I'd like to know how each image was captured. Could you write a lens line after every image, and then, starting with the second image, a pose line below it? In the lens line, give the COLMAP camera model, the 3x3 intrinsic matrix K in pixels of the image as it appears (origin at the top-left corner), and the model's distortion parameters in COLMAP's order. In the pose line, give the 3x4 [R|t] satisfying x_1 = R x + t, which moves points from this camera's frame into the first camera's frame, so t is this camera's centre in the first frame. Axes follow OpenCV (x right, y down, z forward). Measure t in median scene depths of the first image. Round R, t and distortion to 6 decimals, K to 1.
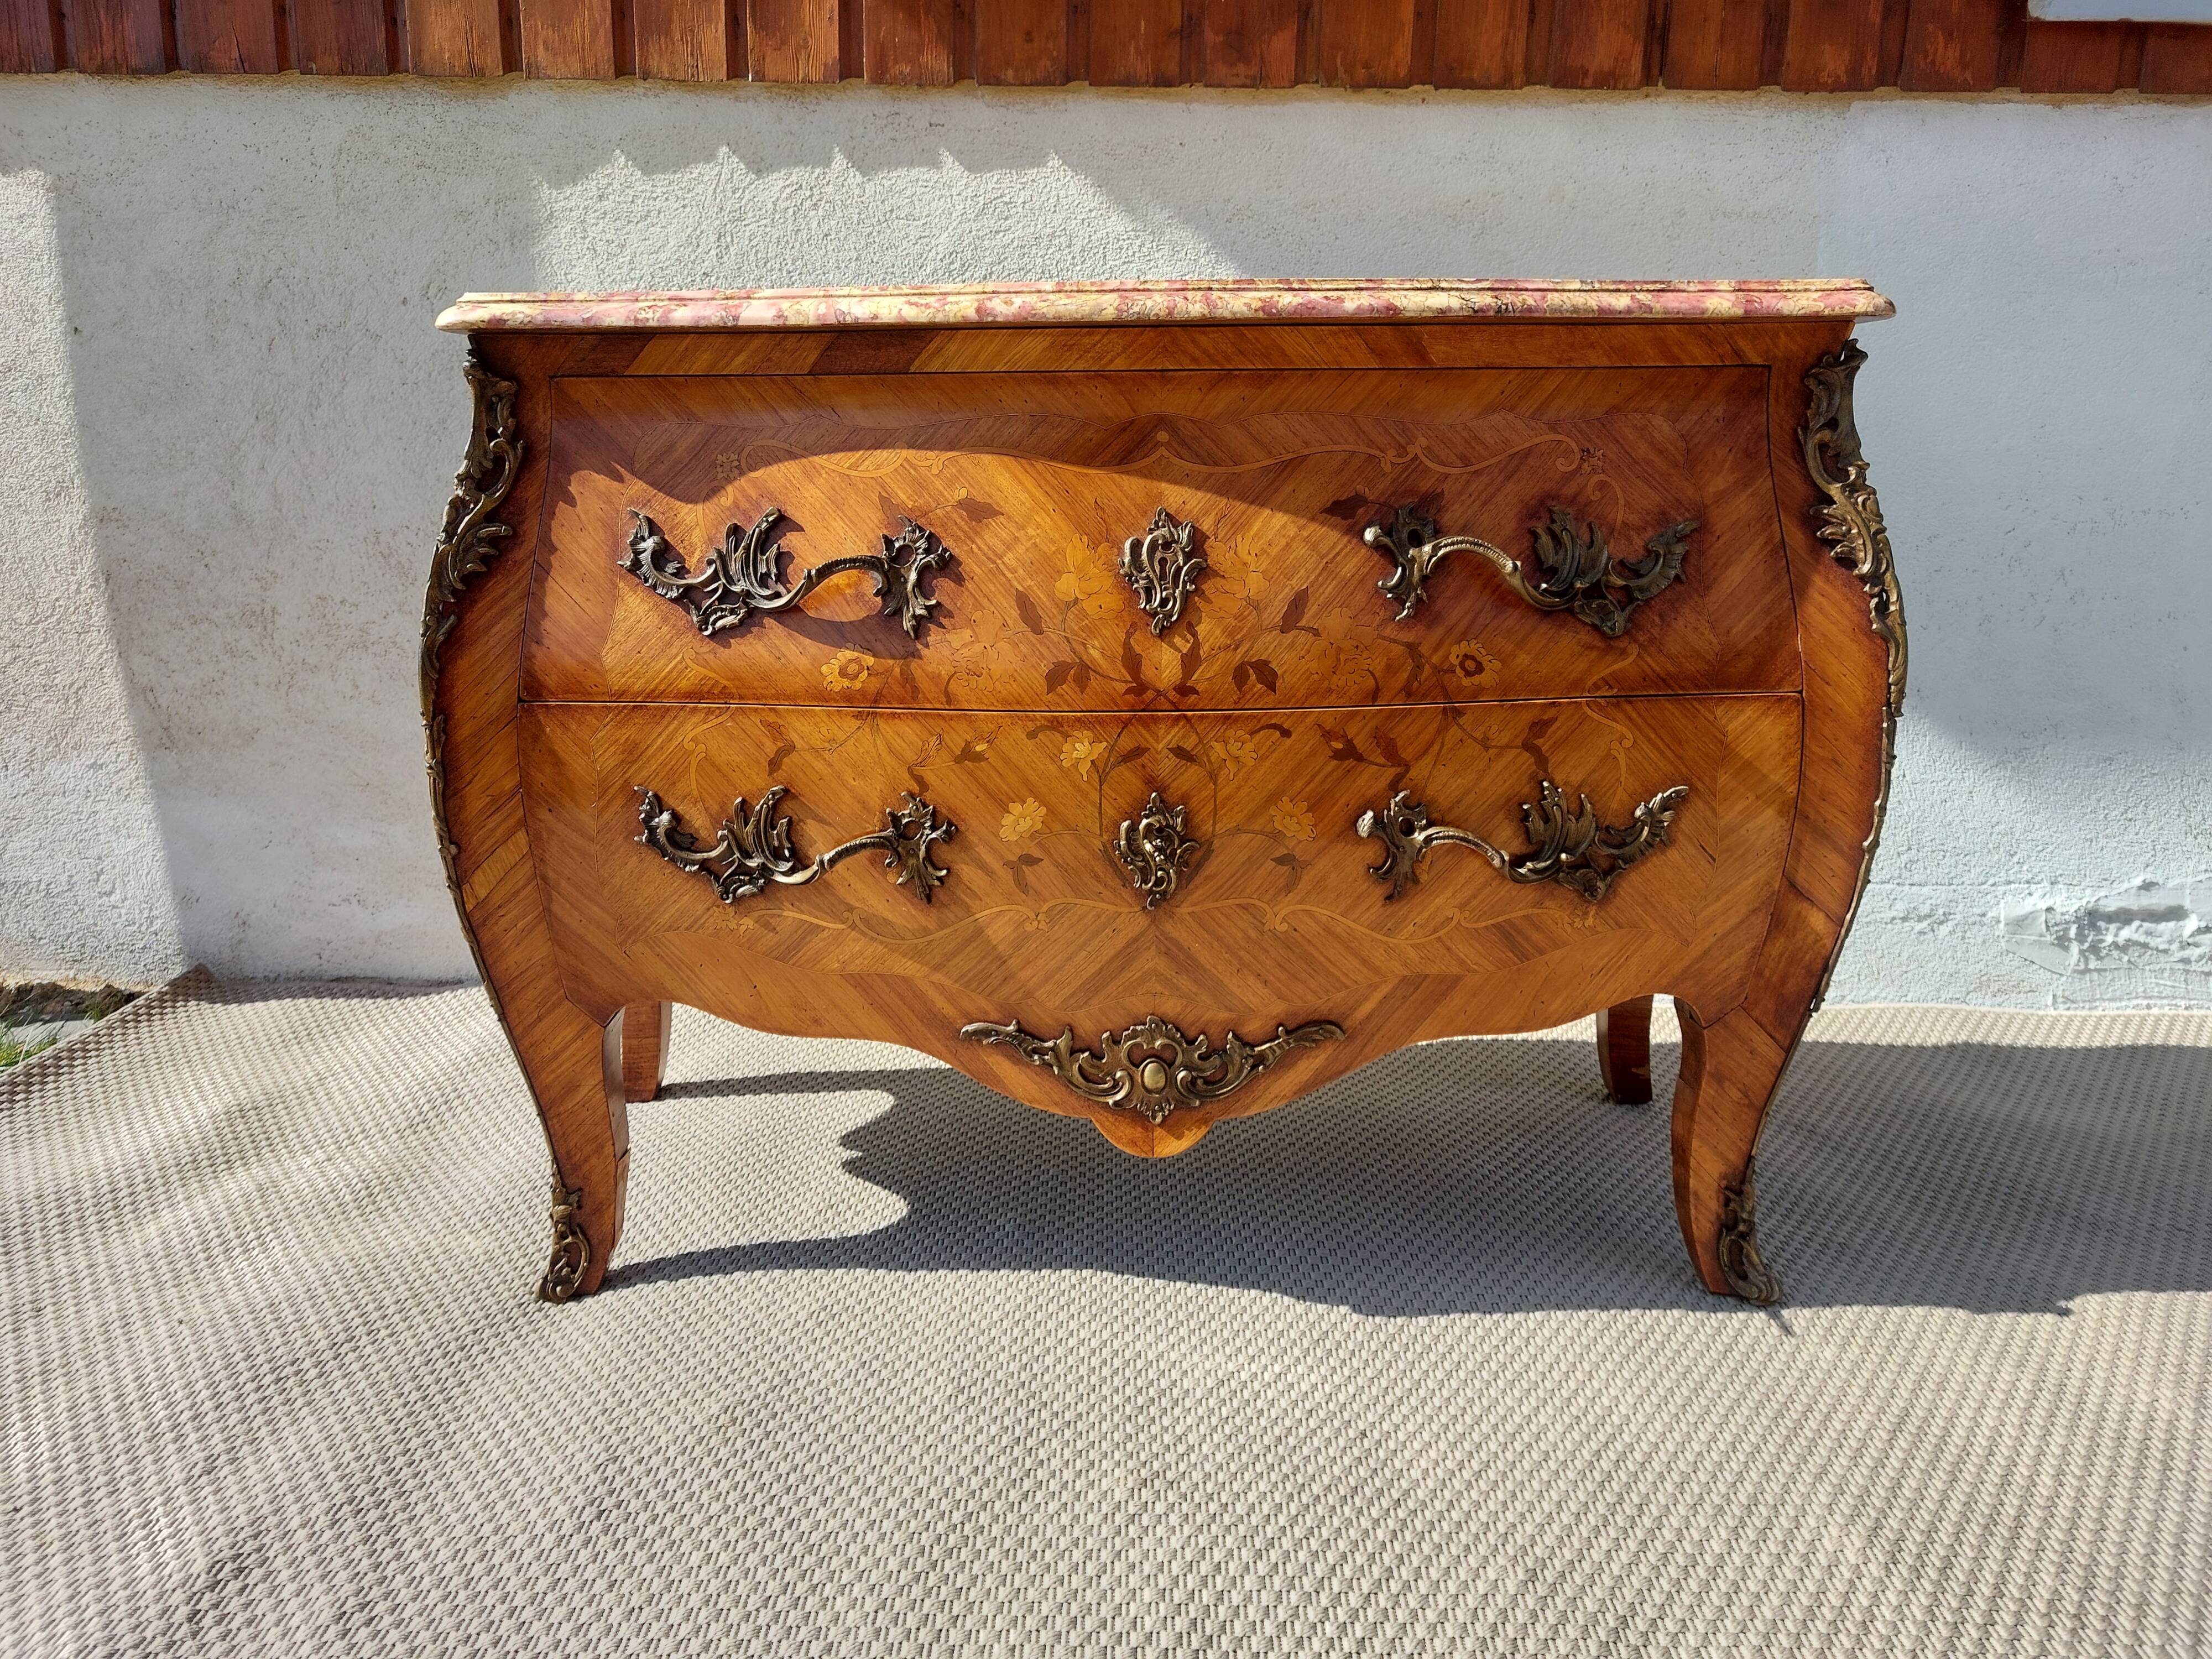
lens RADIAL K [[1646.6, 0, 1063.5], [0, 1646.6, 842.4], [0, 0, 1]] dist [0.032240, -0.050191]
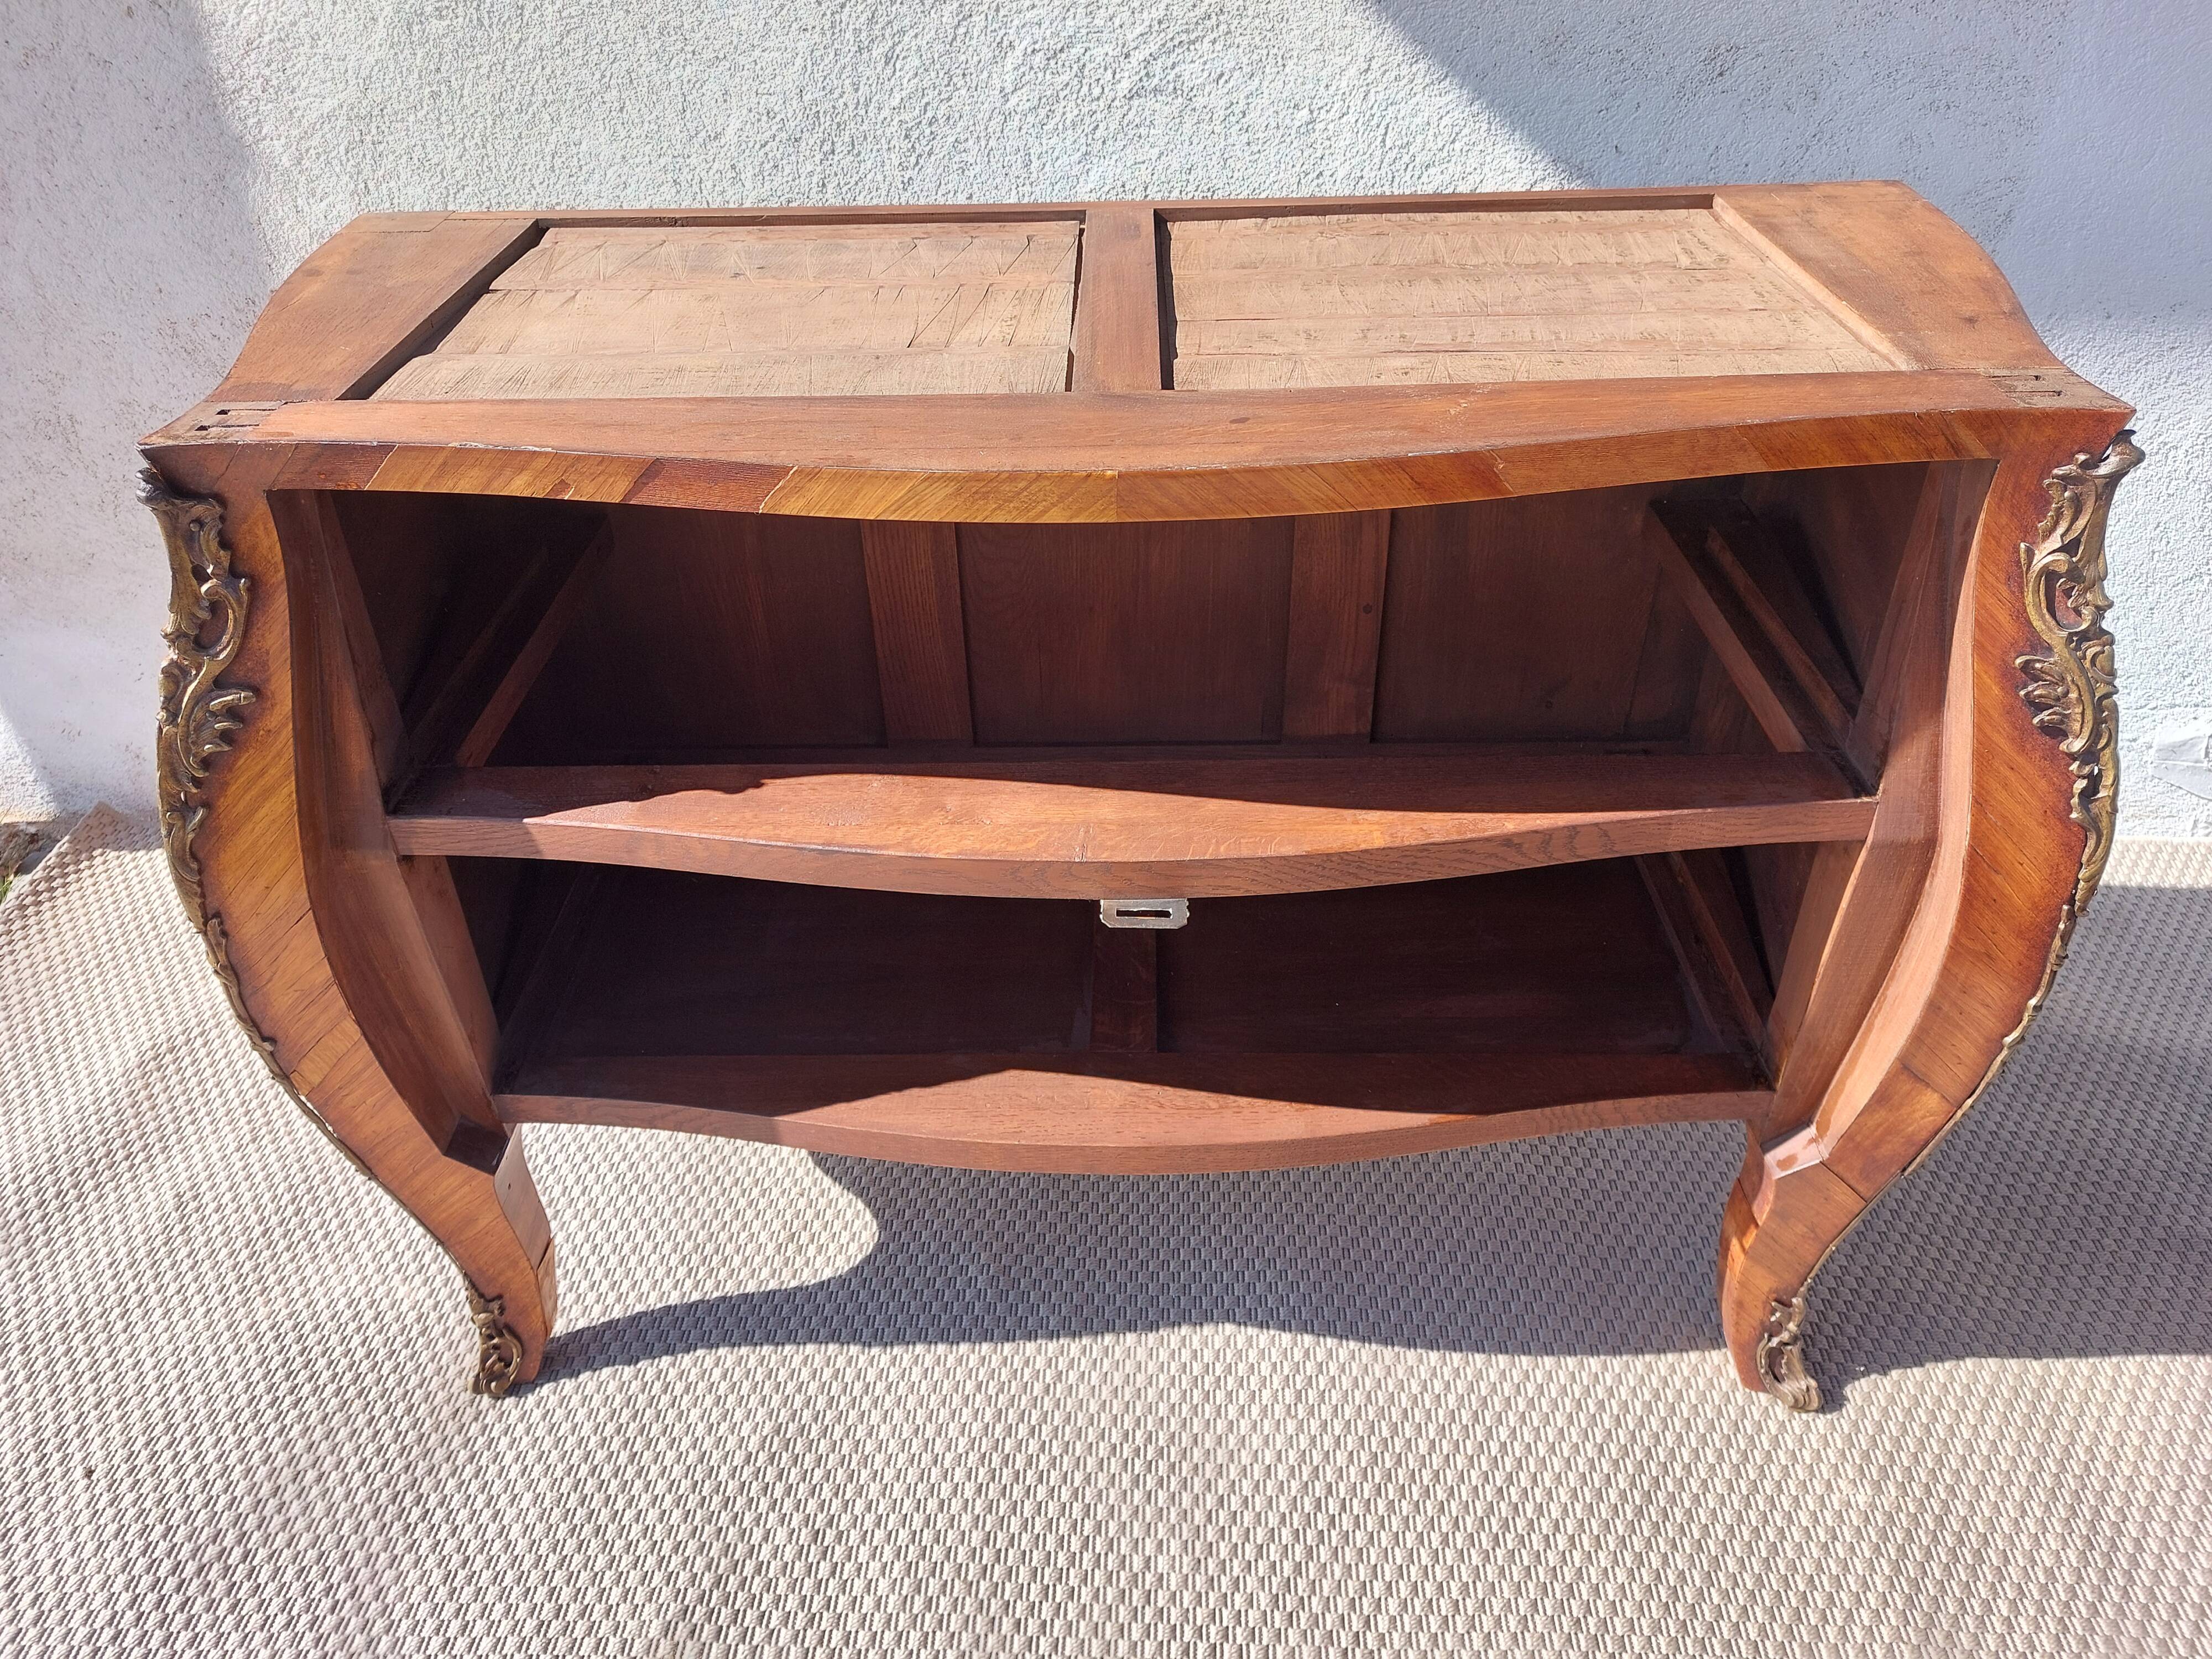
lens RADIAL K [[1672.0, 0, 1078.8], [0, 1672.0, 840.5], [0, 0, 1]] dist [0.016644, -0.028043]
pose [[0.999519, -0.011477, -0.028820, 0.061280], [0.021654, 0.923394, 0.383241, -0.412426], [0.022214, -0.383681, 0.923198, 0.282434]]
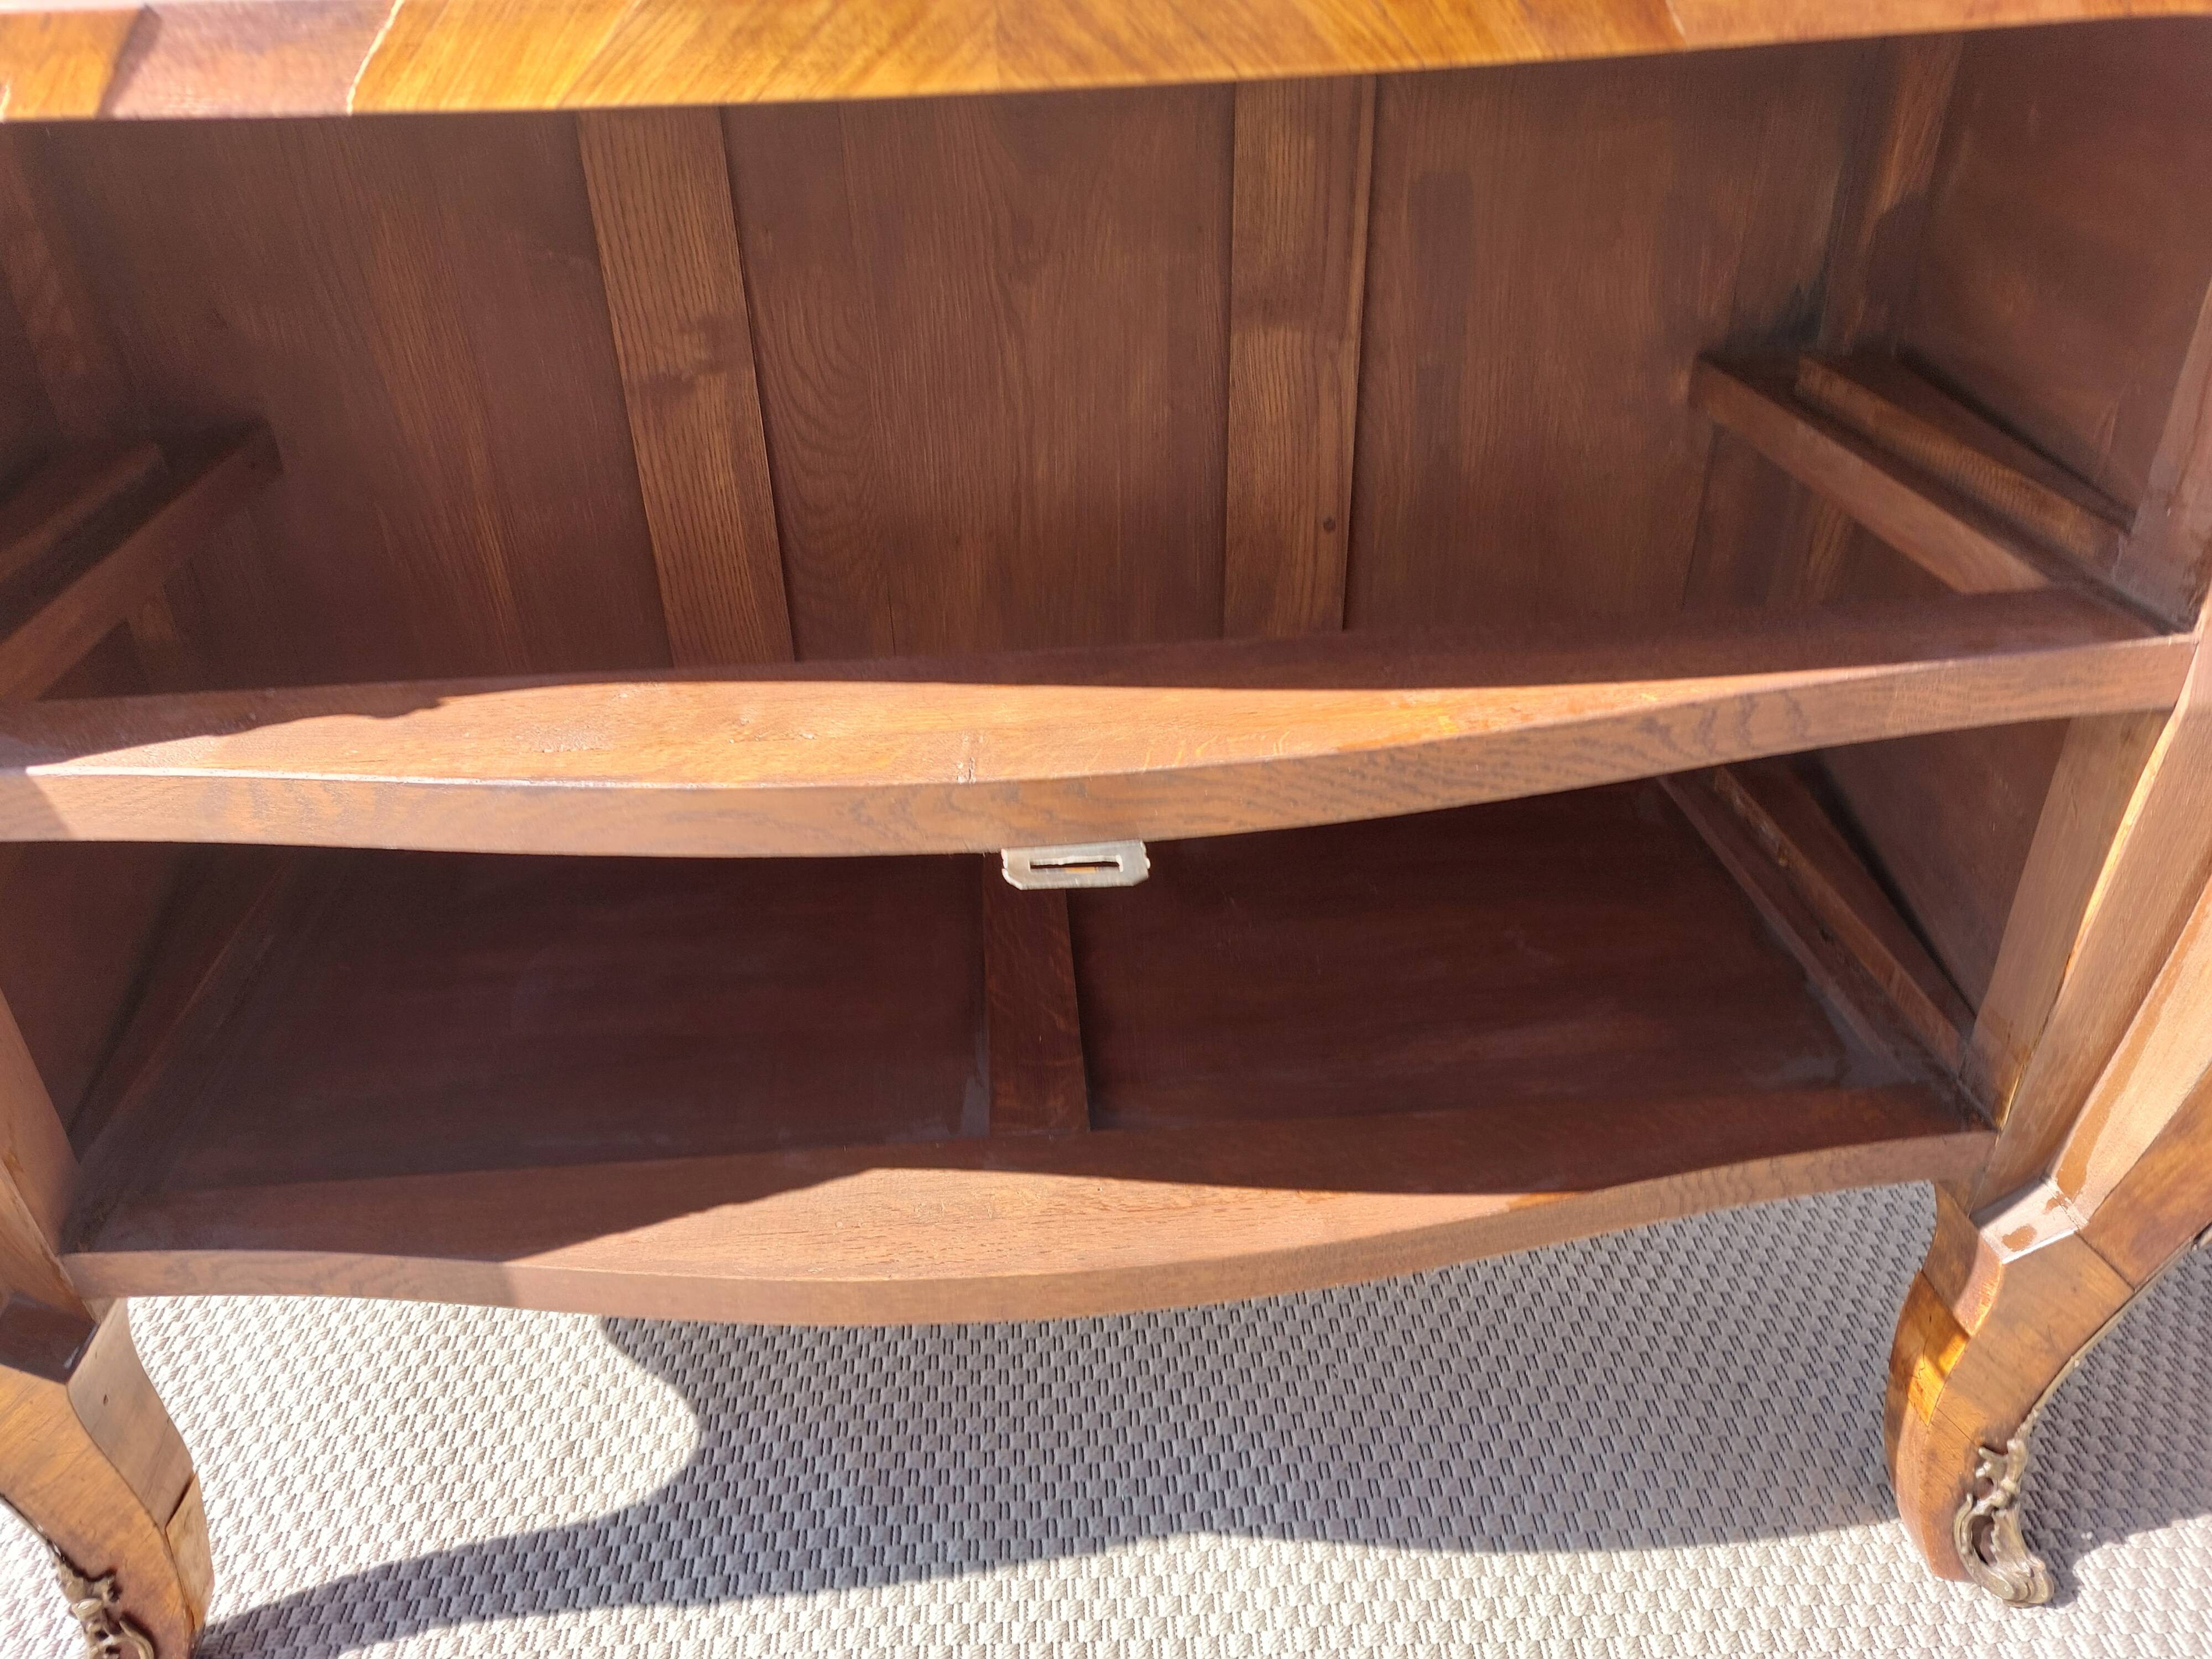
lens RADIAL K [[1646.6, 0, 1067.9], [0, 1646.6, 833.2], [0, 0, 1]] dist [0.032240, -0.050191]
pose [[0.997470, -0.058067, 0.041020, 0.049476], [0.043866, 0.956728, 0.287659, -0.227615], [-0.055949, -0.285132, 0.956854, 0.542466]]
